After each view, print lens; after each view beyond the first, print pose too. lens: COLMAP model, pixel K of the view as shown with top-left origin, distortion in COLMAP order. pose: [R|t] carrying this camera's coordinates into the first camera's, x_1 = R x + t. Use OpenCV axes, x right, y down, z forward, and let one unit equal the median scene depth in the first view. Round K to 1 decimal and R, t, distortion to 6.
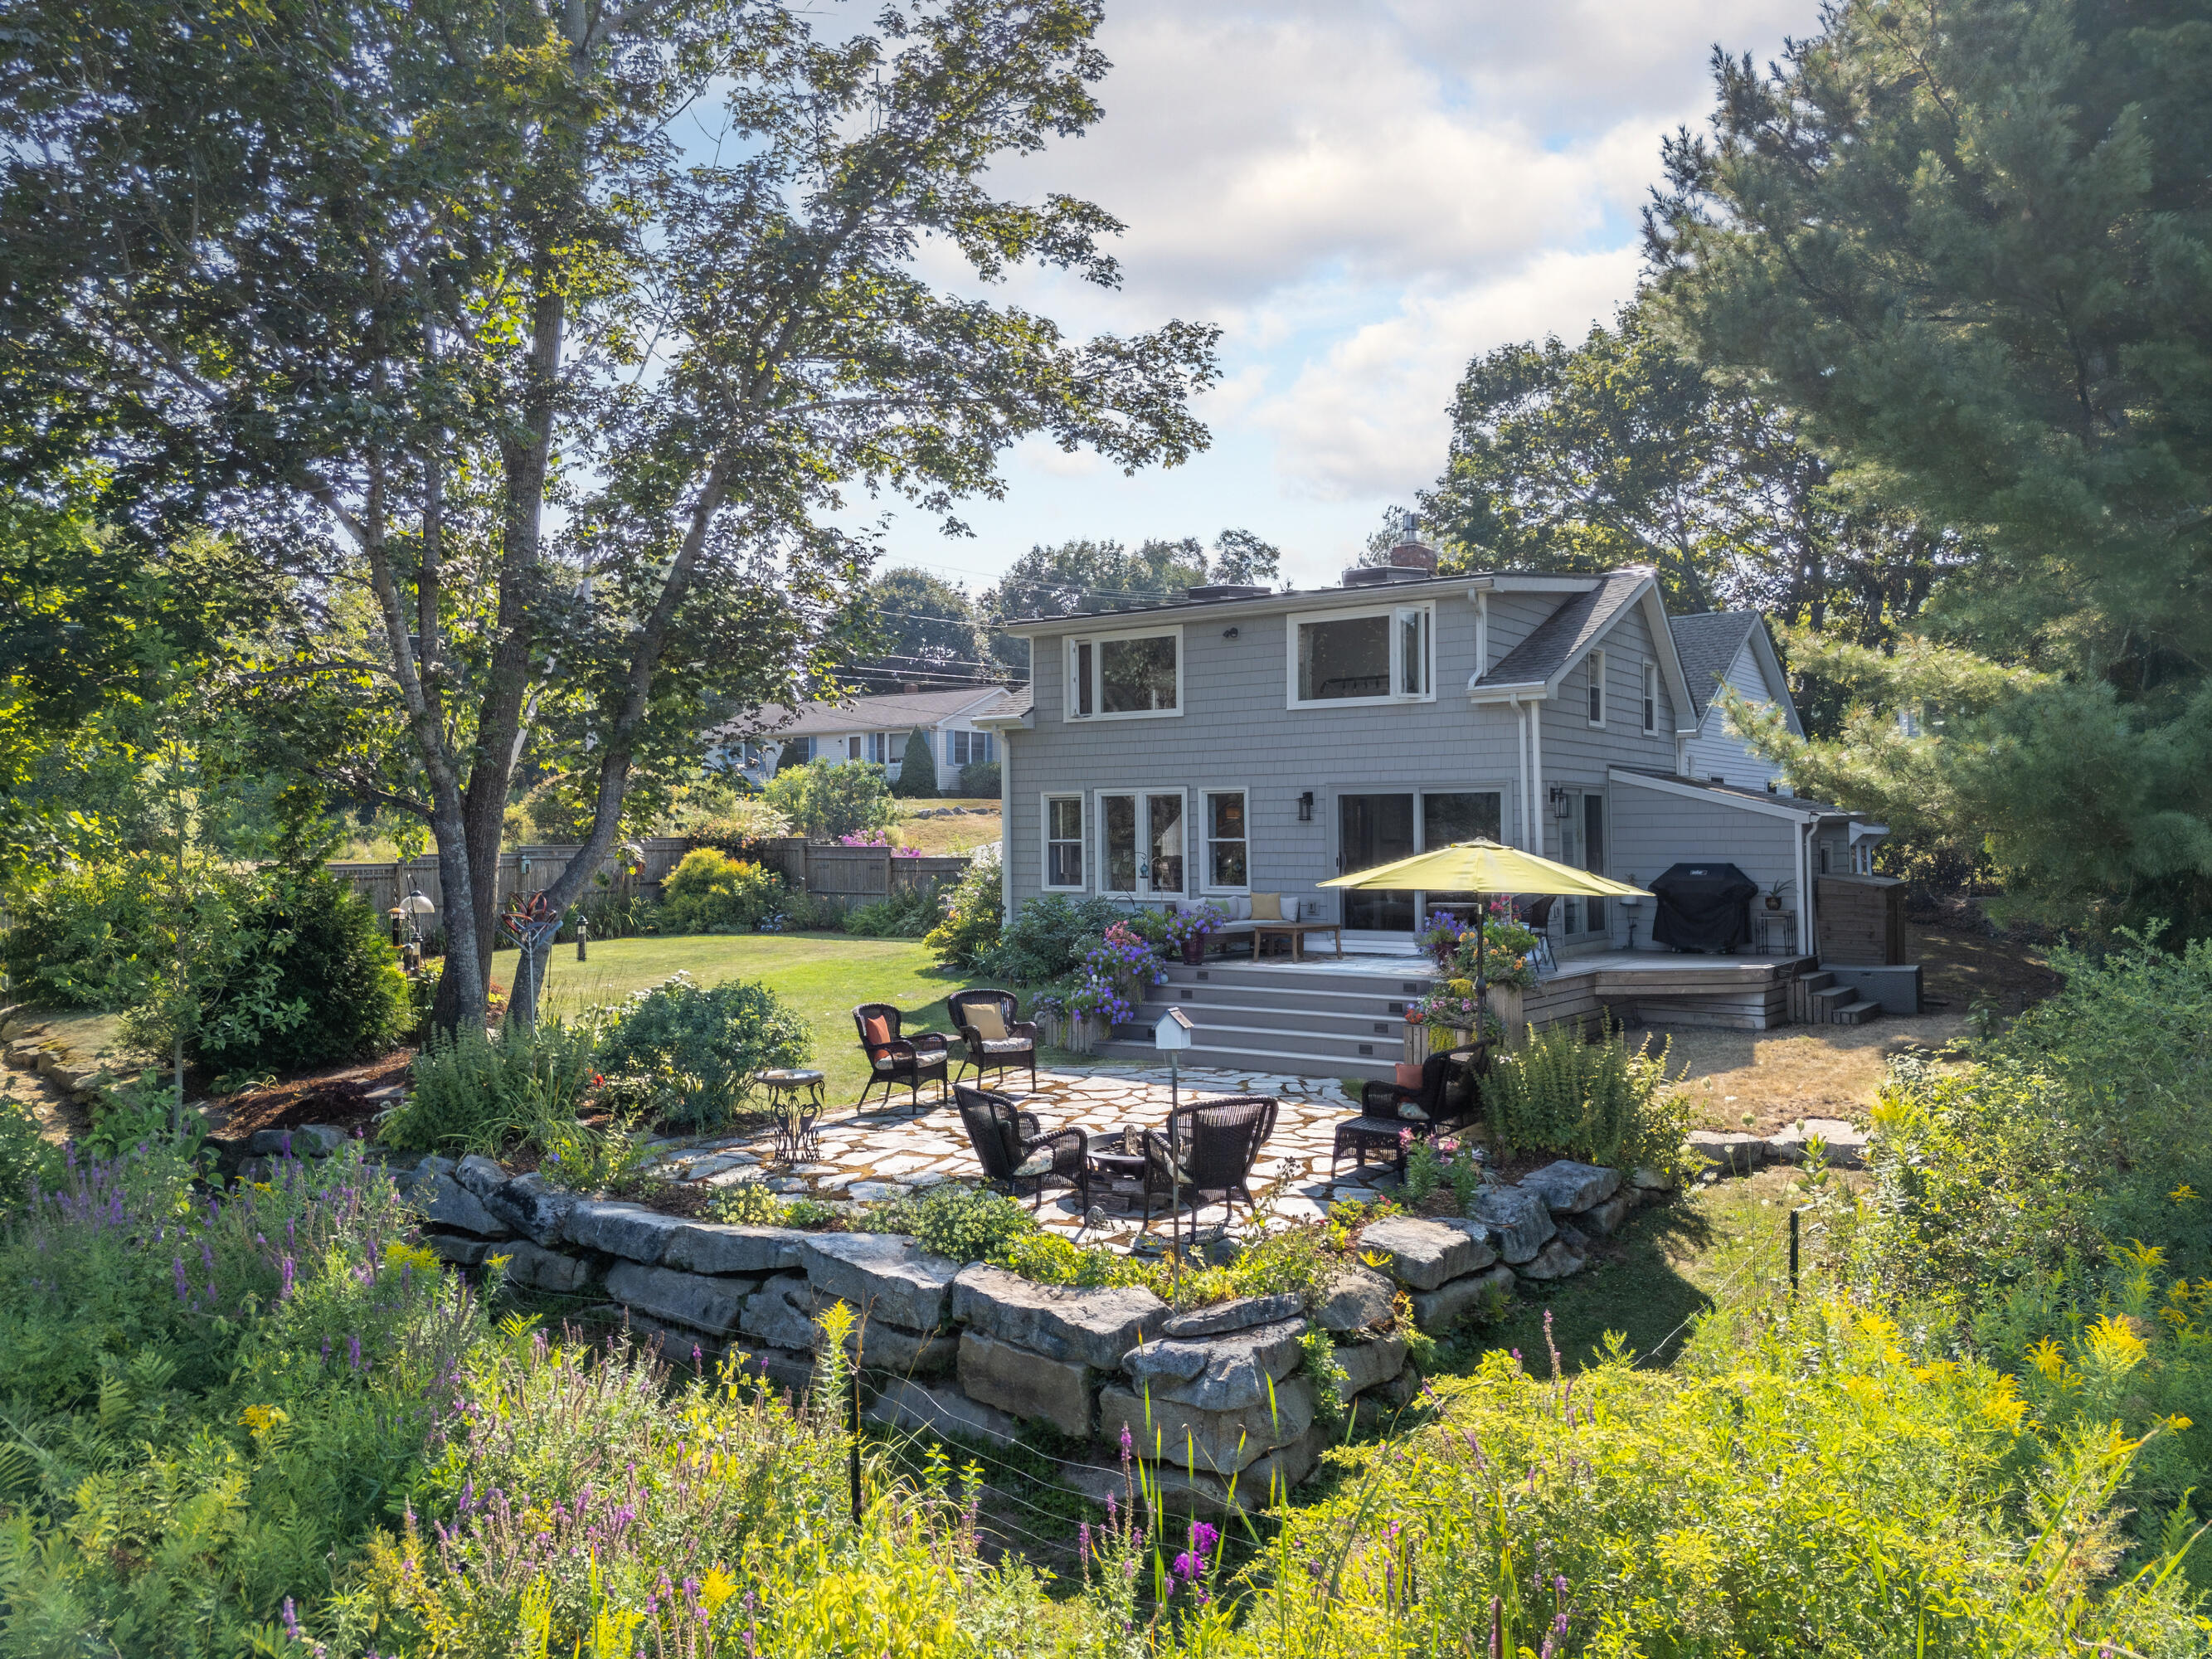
lens RADIAL K [[1669.8, 0, 1106.0], [0, 1669.8, 829.5], [0, 0, 1]] dist [0.006148, -0.000593]
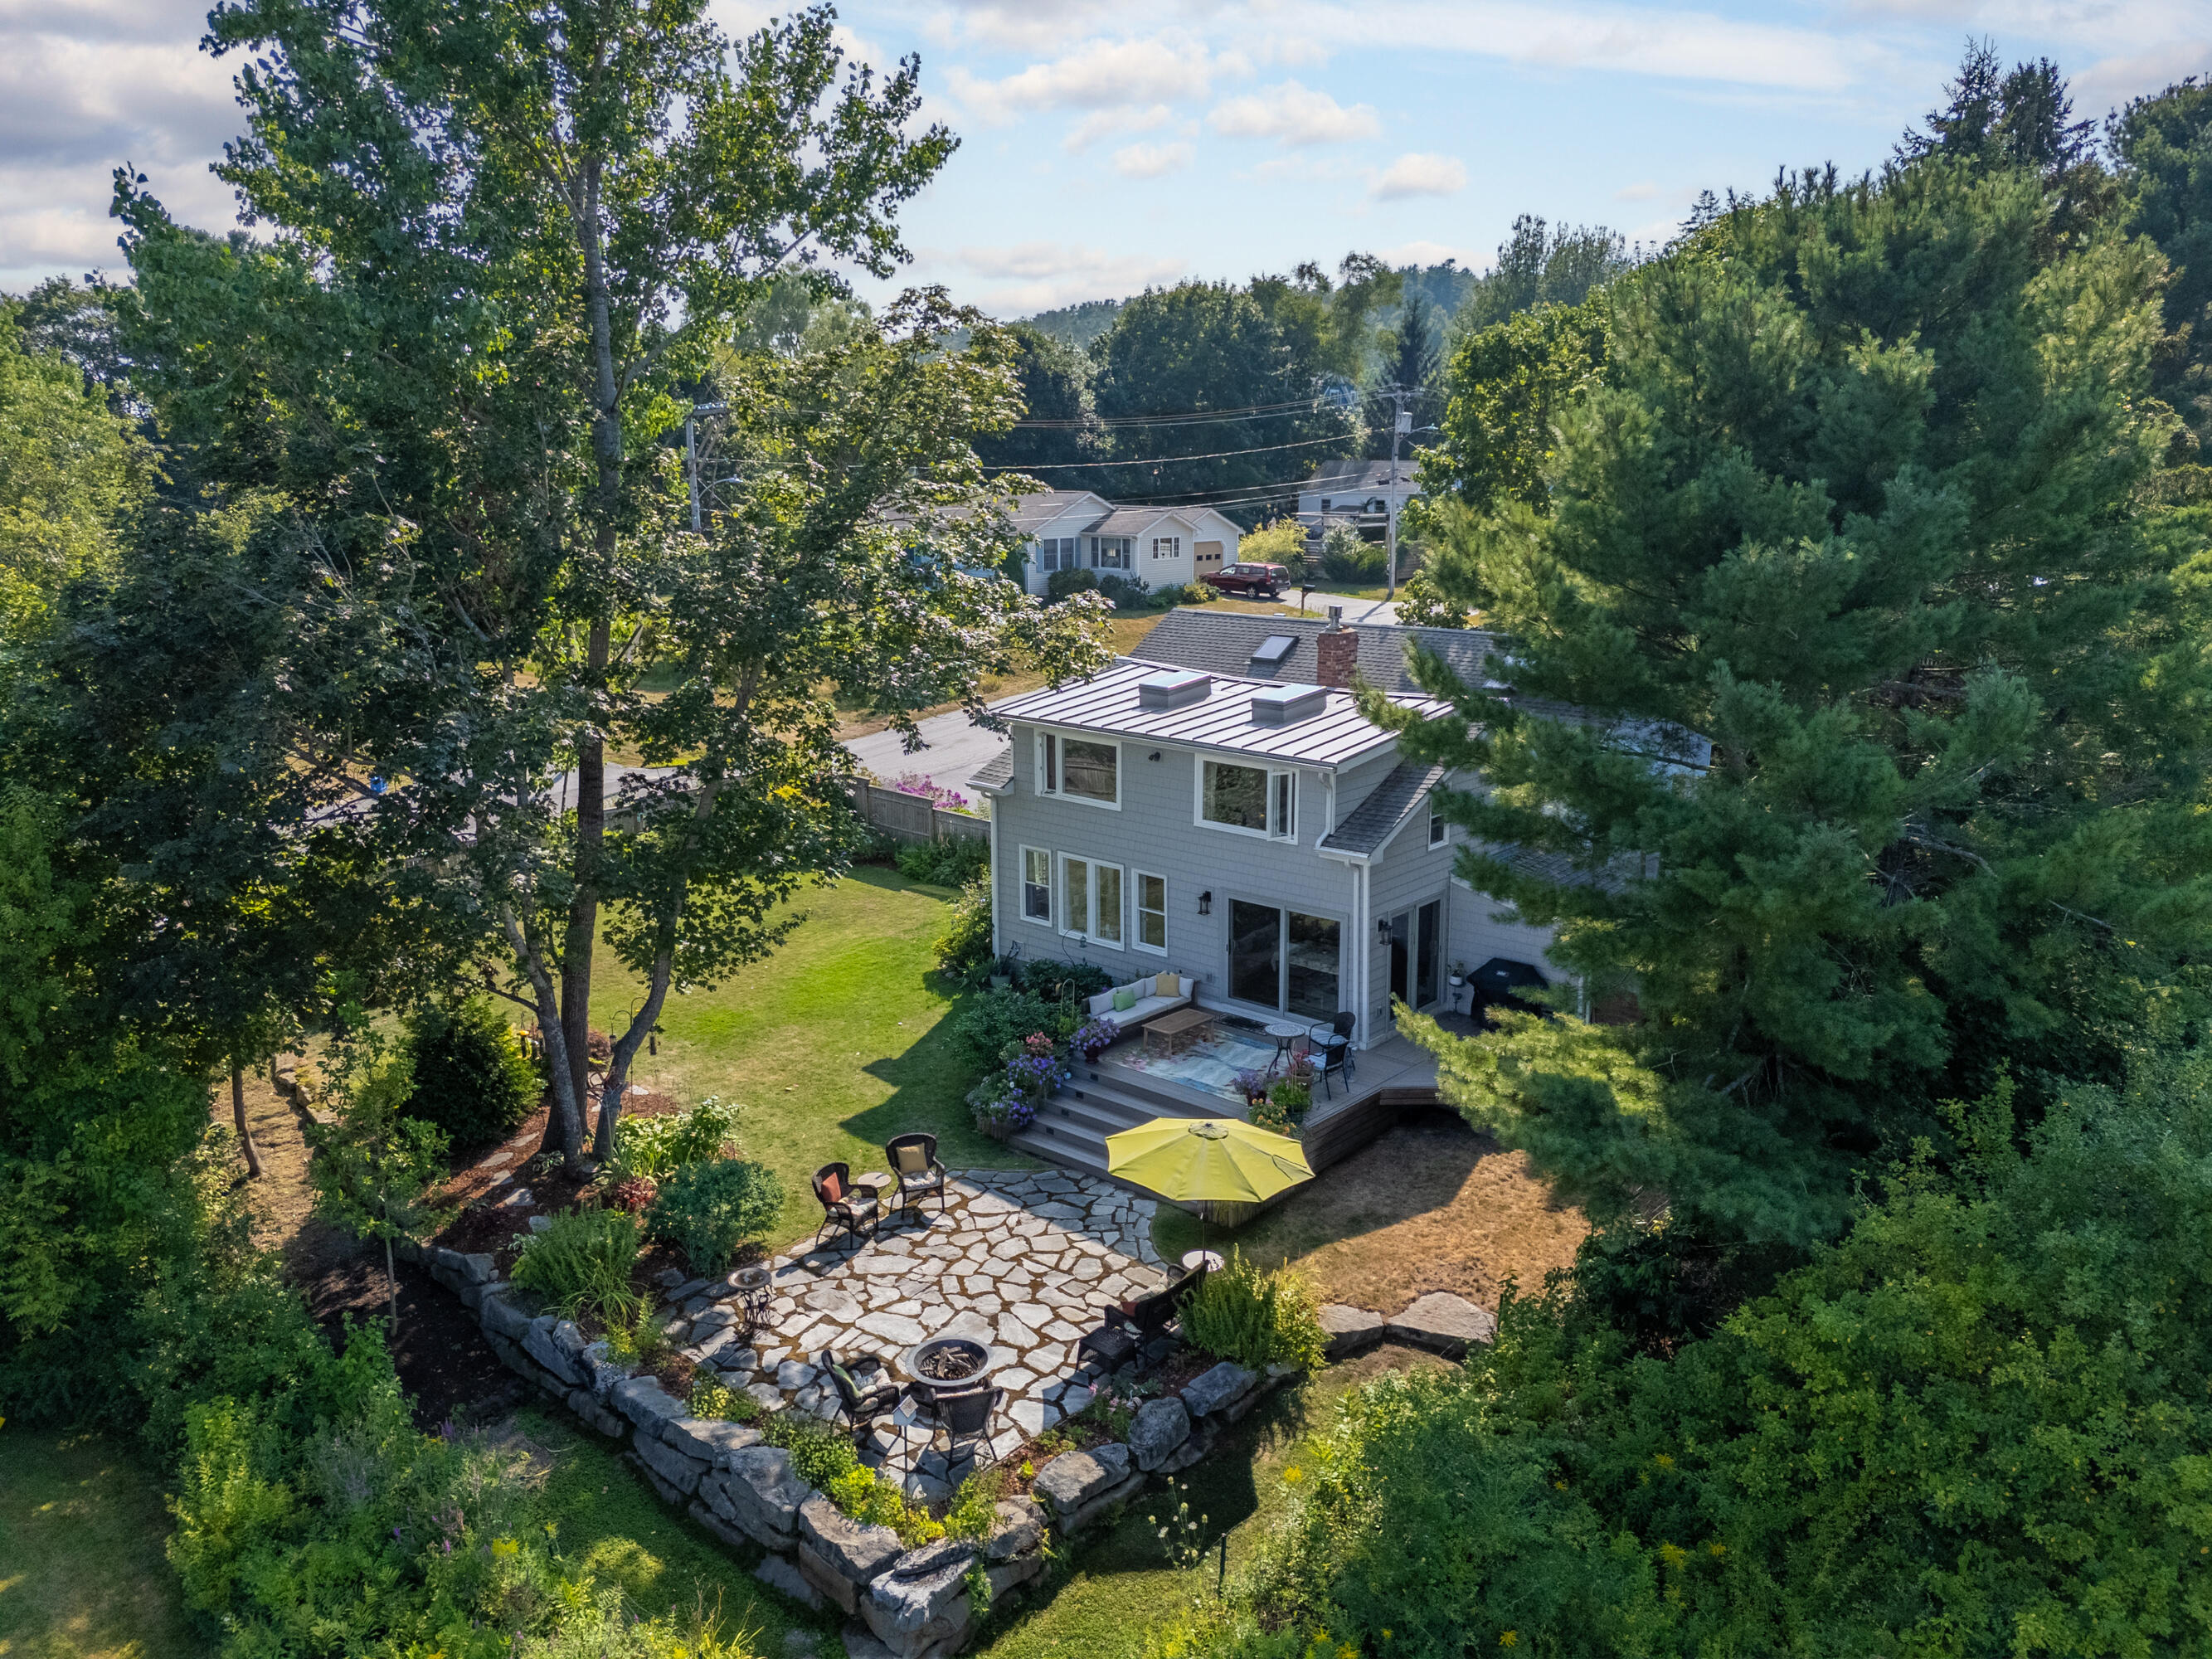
lens RADIAL K [[1669.8, 0, 1106.0], [0, 1669.8, 829.5], [0, 0, 1]] dist [0.006148, -0.000593]
pose [[0.995532, 0.025731, -0.090853, 0.158620], [-0.005205, 0.975647, 0.219283, -0.348881], [0.094282, -0.217830, 0.971422, -0.238728]]
